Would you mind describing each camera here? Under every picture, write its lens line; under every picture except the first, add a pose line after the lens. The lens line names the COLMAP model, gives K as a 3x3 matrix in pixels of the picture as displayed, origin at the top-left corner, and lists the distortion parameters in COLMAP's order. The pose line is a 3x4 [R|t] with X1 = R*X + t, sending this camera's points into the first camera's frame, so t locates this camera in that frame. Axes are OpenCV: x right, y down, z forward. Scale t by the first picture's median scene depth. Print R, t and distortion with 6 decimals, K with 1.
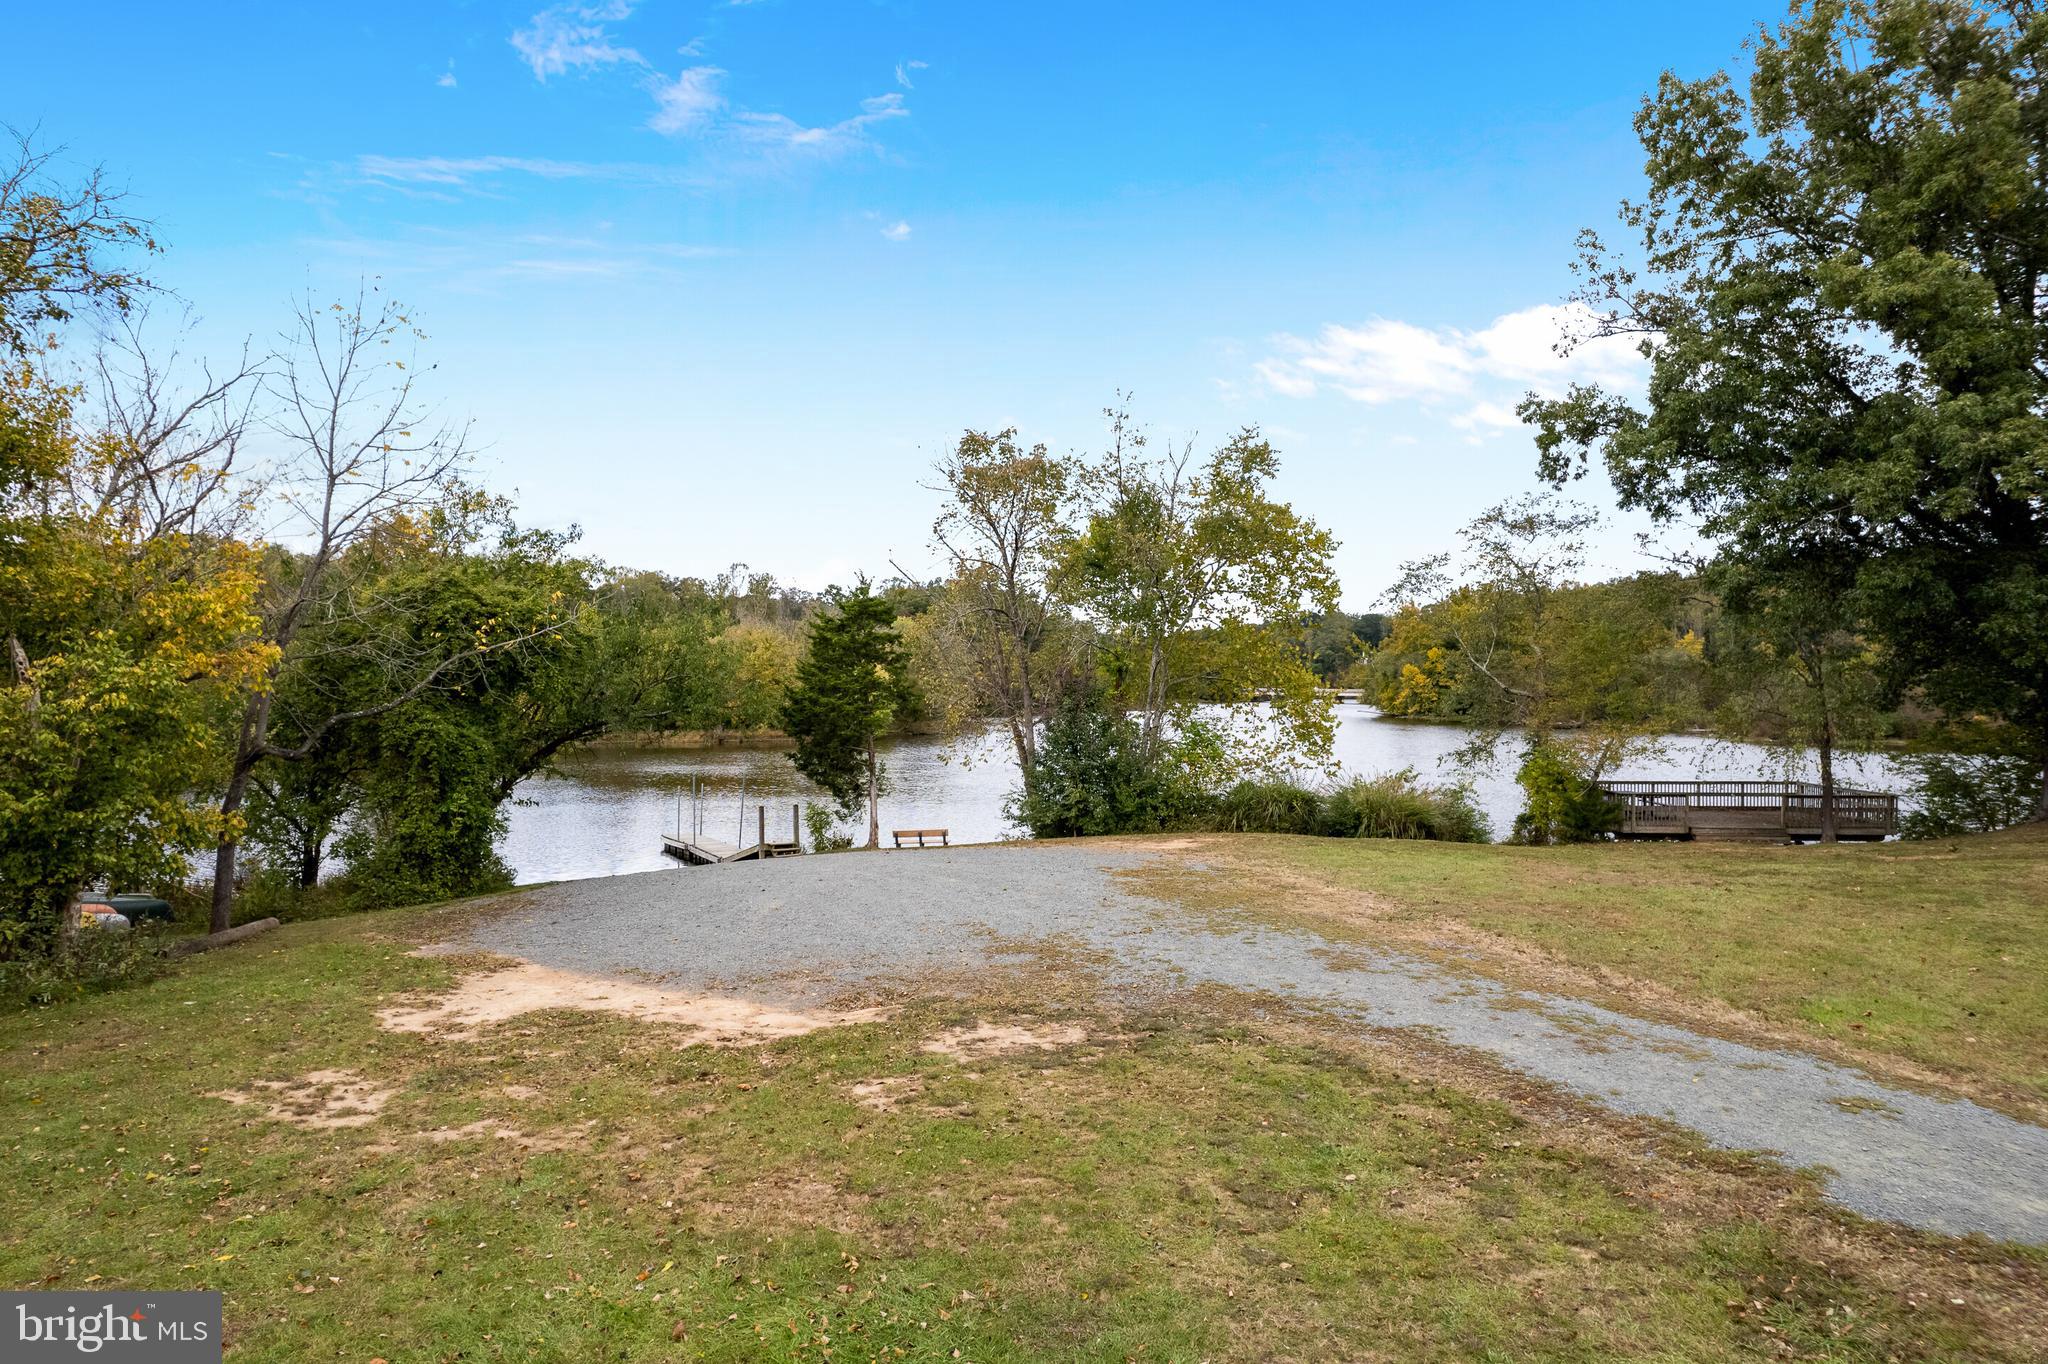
lens RADIAL K [[1318.5, 0, 1023.0], [0, 1318.5, 685.3], [0, 0, 1]] dist [-0.049937, 0.024626]
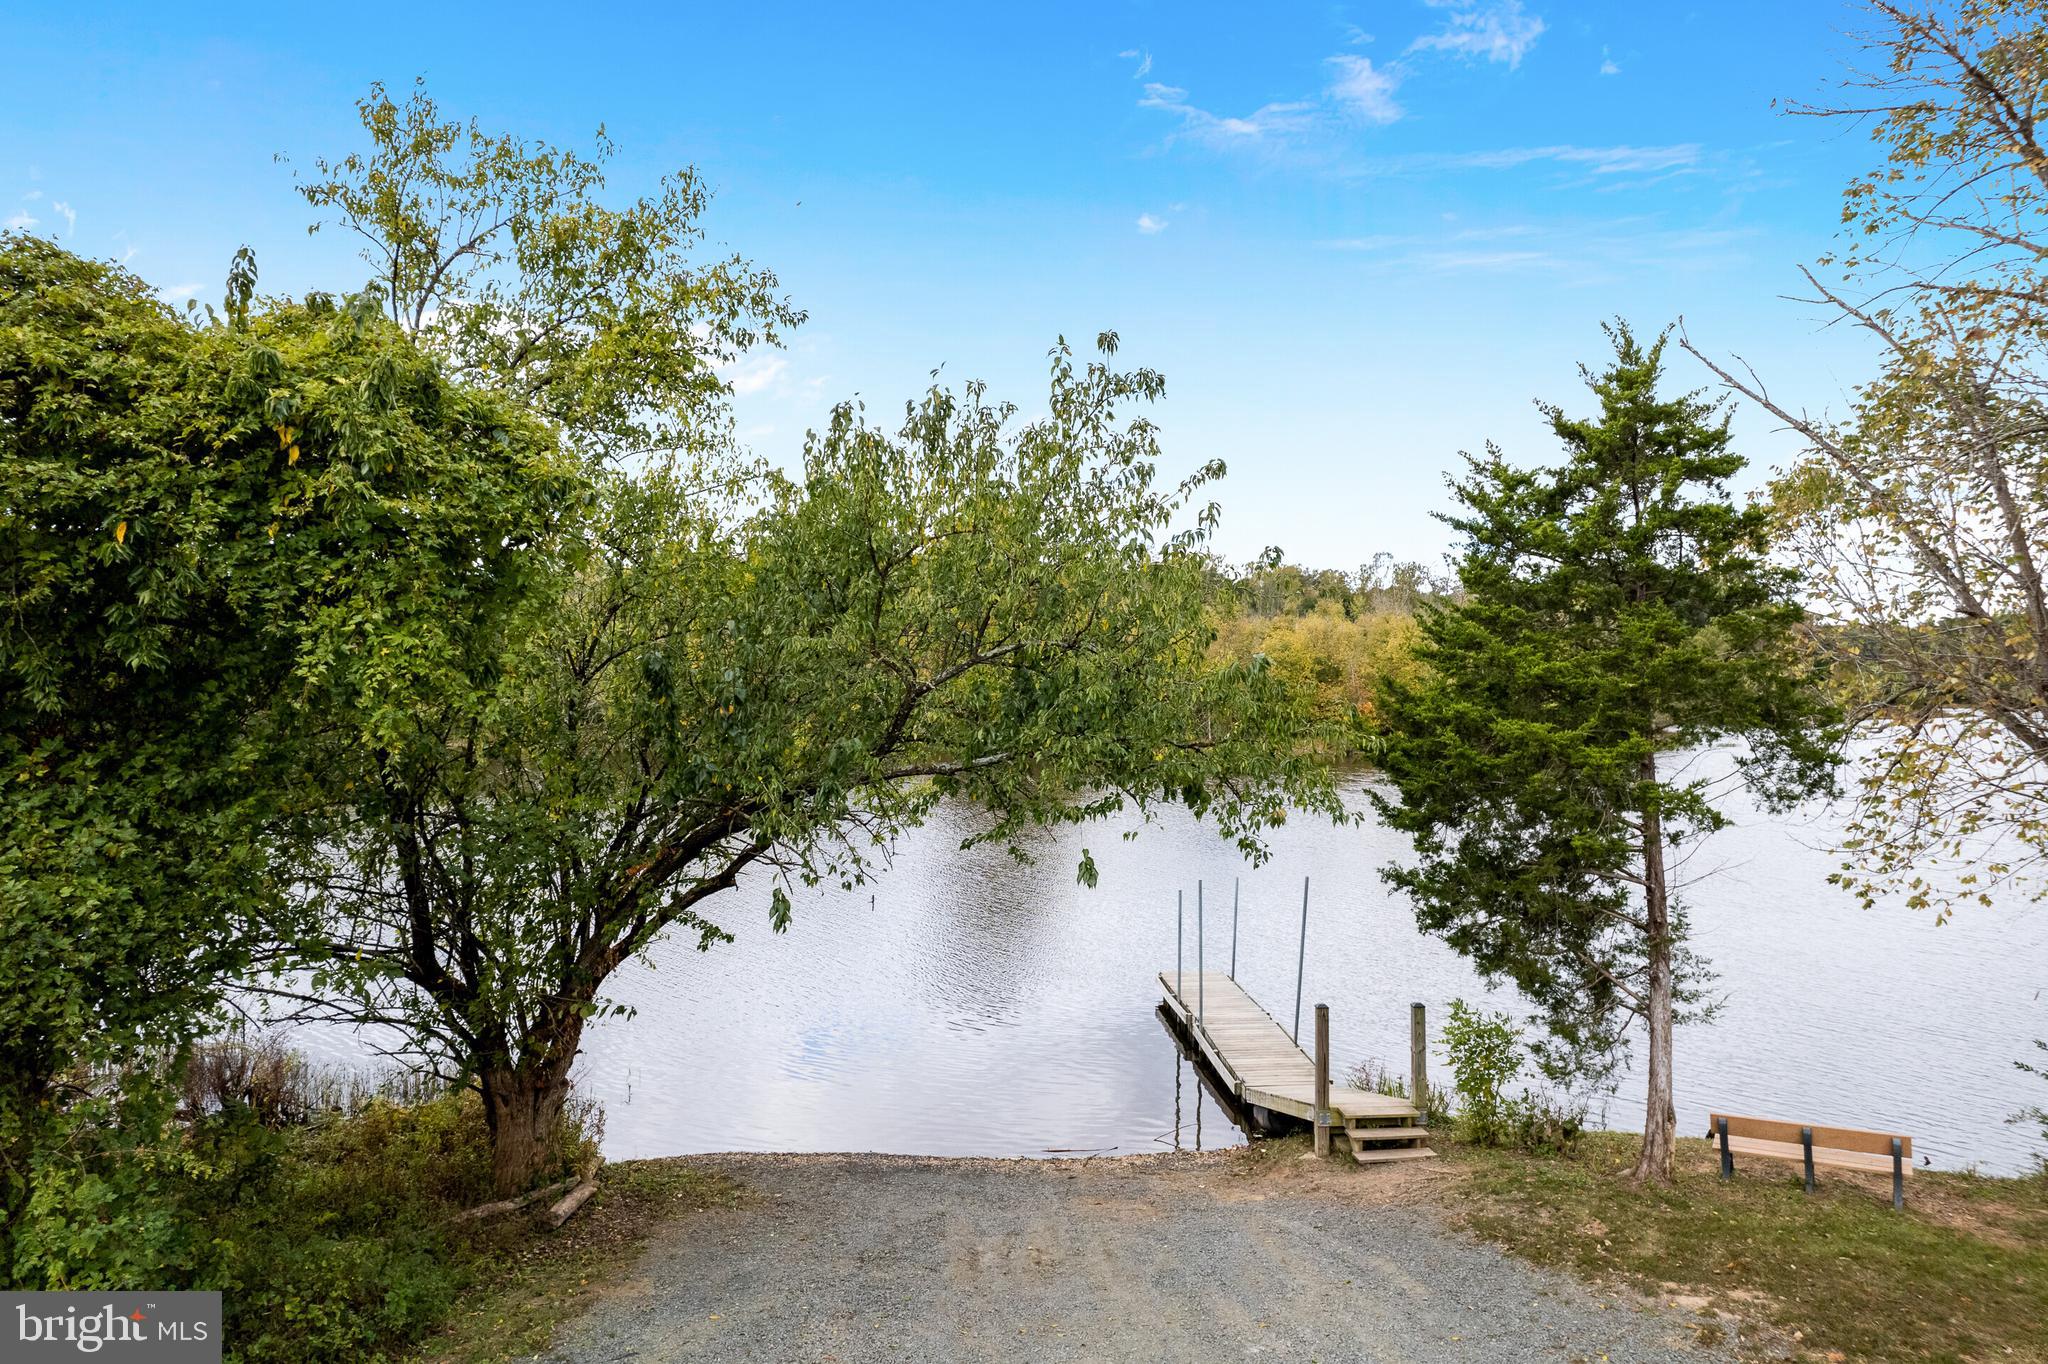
lens RADIAL K [[1318.5, 0, 1018.2], [0, 1318.5, 689.0], [0, 0, 1]] dist [-0.049937, 0.024626]
pose [[0.883783, 0.002634, -0.467890, -0.102331], [-0.001011, 0.999993, 0.003720, 0.001668], [0.467896, -0.002814, 0.883779, 0.636817]]
